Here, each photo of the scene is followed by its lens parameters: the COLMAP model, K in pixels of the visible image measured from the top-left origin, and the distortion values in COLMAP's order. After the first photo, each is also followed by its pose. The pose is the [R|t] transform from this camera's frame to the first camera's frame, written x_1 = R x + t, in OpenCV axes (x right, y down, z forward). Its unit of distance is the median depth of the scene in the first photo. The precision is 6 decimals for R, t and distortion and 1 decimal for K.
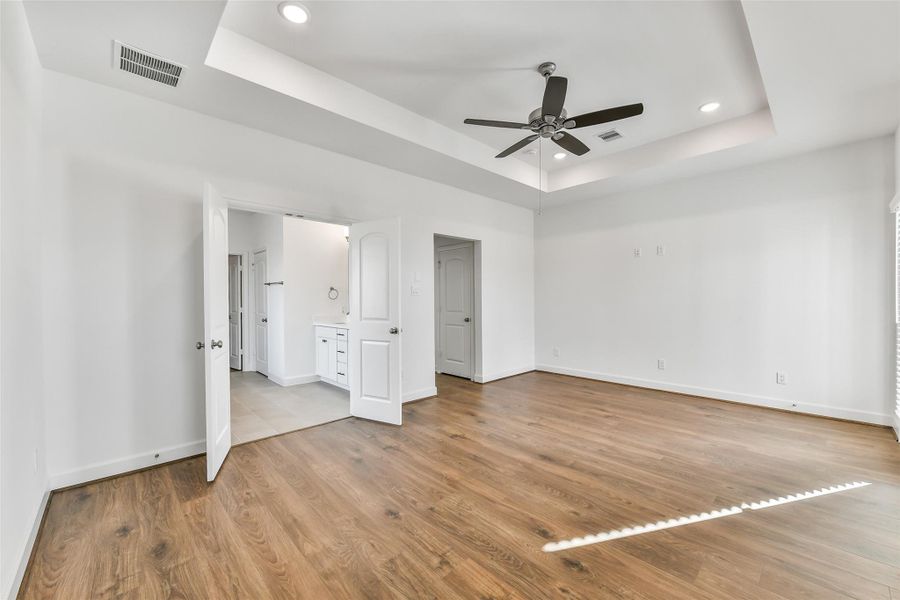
lens RADIAL K [[355.6, 0, 451.4], [0, 355.6, 300.1], [0, 0, 1]] dist [-0.002249, 0.000094]
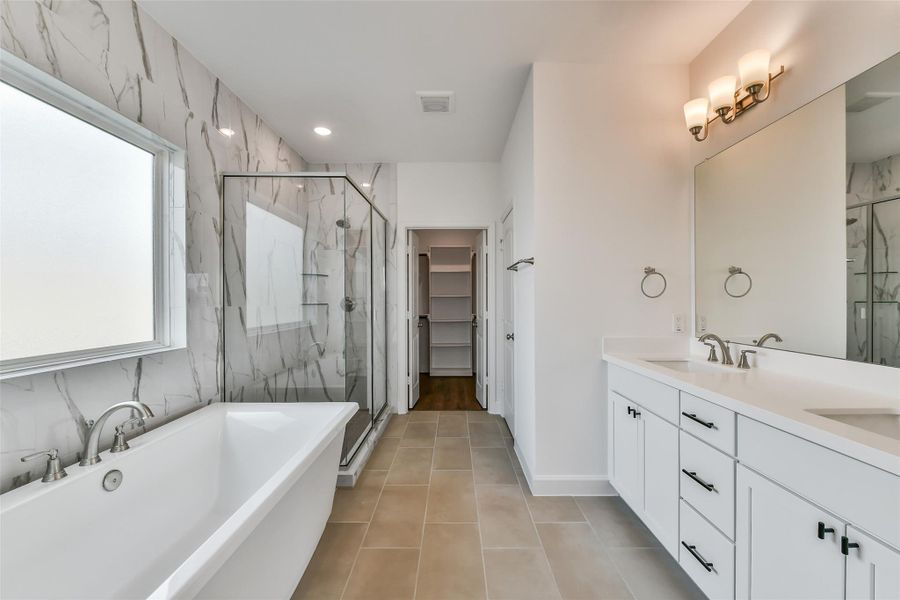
lens RADIAL K [[355.6, 0, 449.4], [0, 355.6, 301.0], [0, 0, 1]] dist [-0.002249, 0.000094]
pose [[0.716232, 0.005382, -0.697841, -0.215363], [-0.000376, 0.999973, 0.007325, -0.001304], [0.697862, -0.004984, 0.716215, 0.549029]]
